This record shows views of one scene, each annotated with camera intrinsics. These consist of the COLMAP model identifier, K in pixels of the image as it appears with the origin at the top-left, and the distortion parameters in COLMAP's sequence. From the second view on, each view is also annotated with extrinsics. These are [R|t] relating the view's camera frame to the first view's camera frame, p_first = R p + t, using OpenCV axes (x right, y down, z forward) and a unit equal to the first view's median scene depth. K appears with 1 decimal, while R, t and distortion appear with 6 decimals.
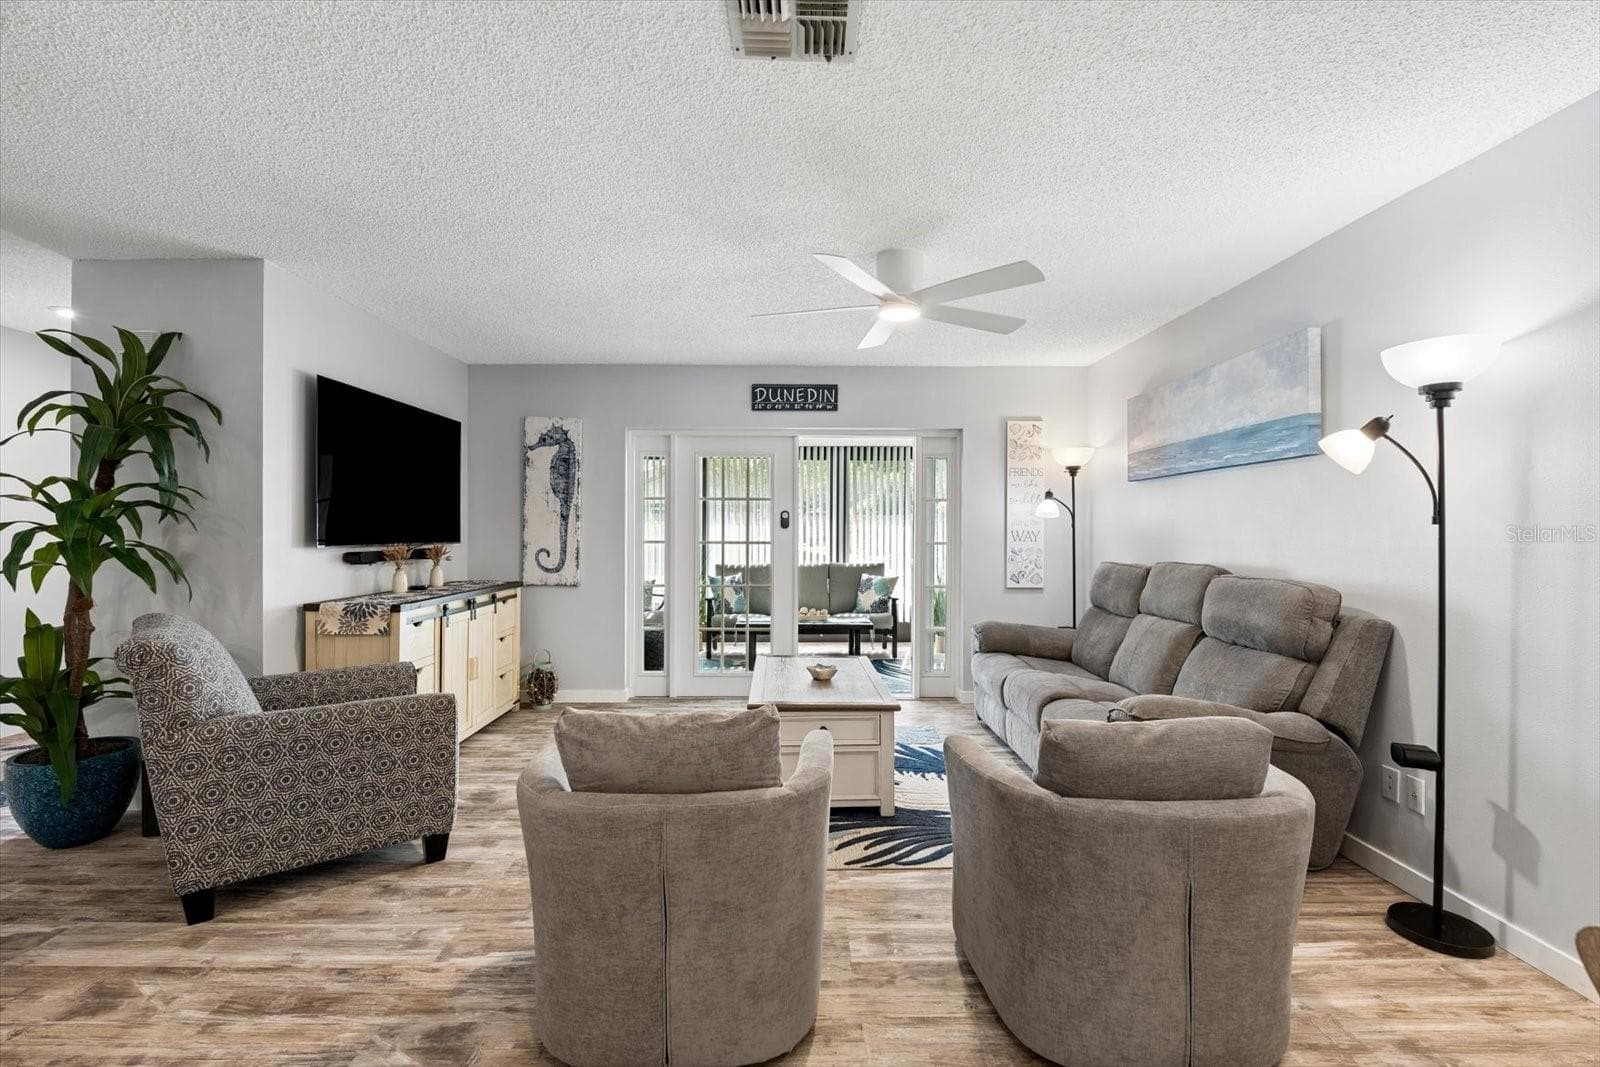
lens RADIAL K [[690.3, 0, 814.1], [0, 690.3, 534.1], [0, 0, 1]] dist [-0.009170, 0.000621]
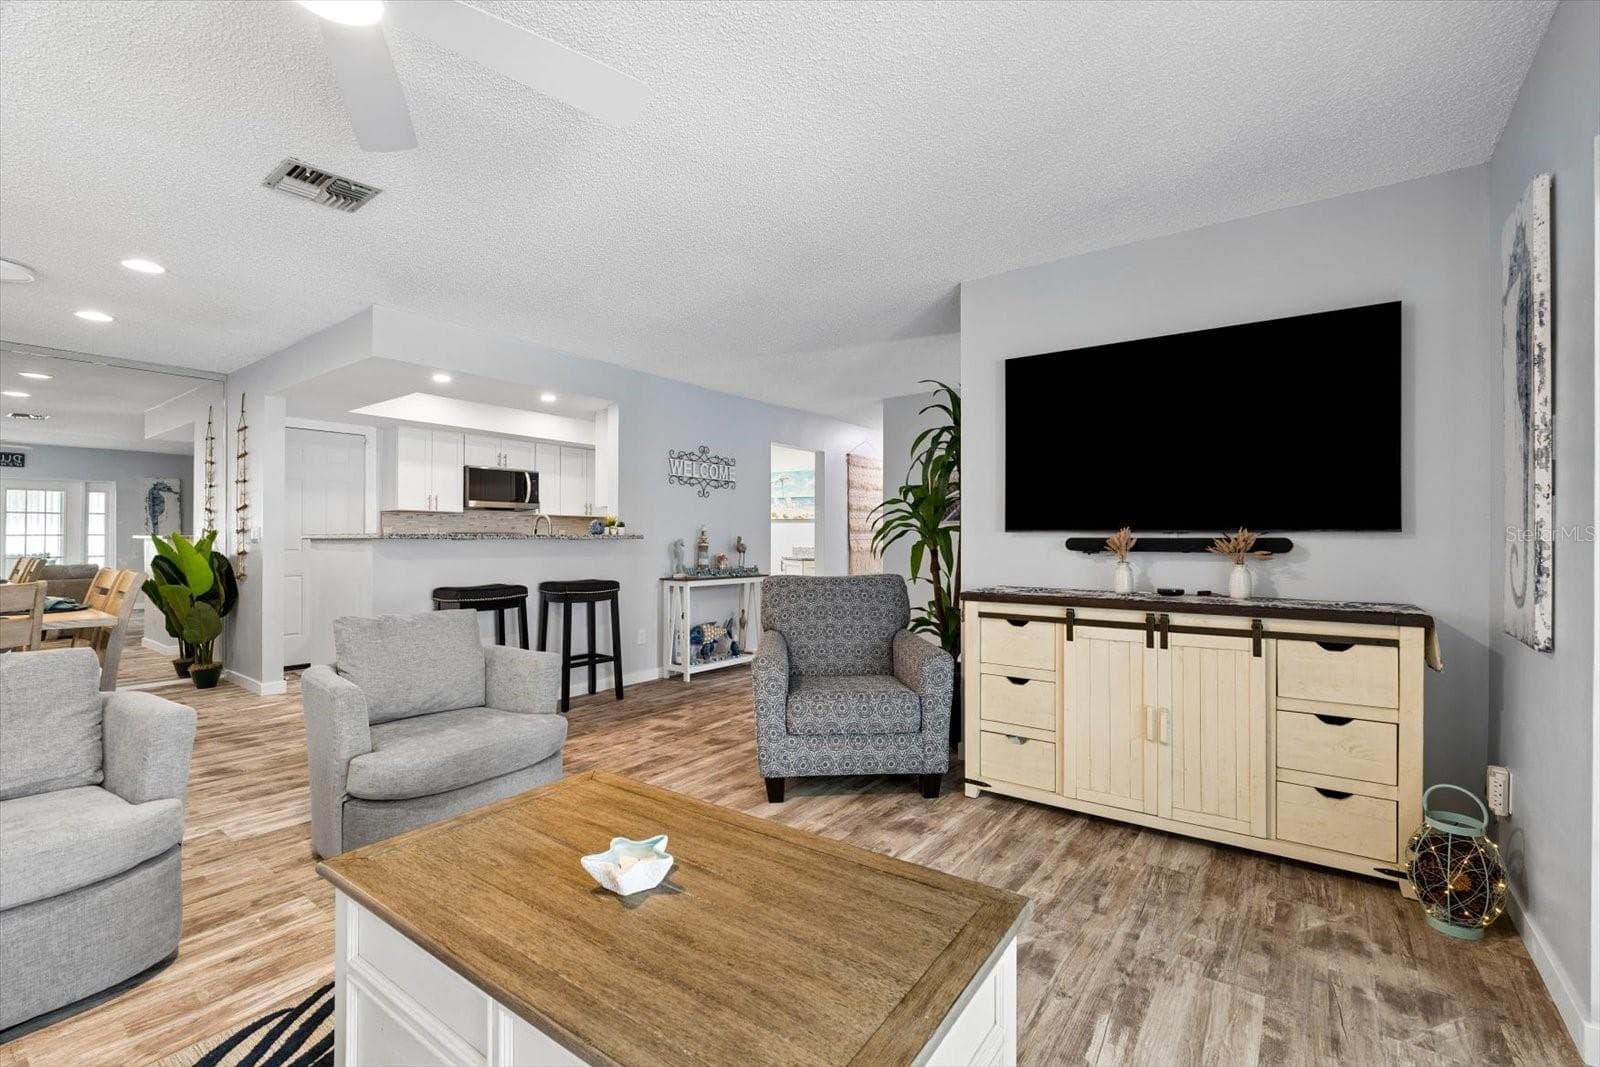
lens RADIAL K [[698.6, 0, 801.4], [0, 698.6, 531.5], [0, 0, 1]] dist [-0.003980, -0.000285]
pose [[-0.625286, -0.010227, -0.780328, 0.206394], [-0.006149, 0.999948, -0.008178, 0.023910], [0.780371, -0.000316, -0.625316, 1.109691]]
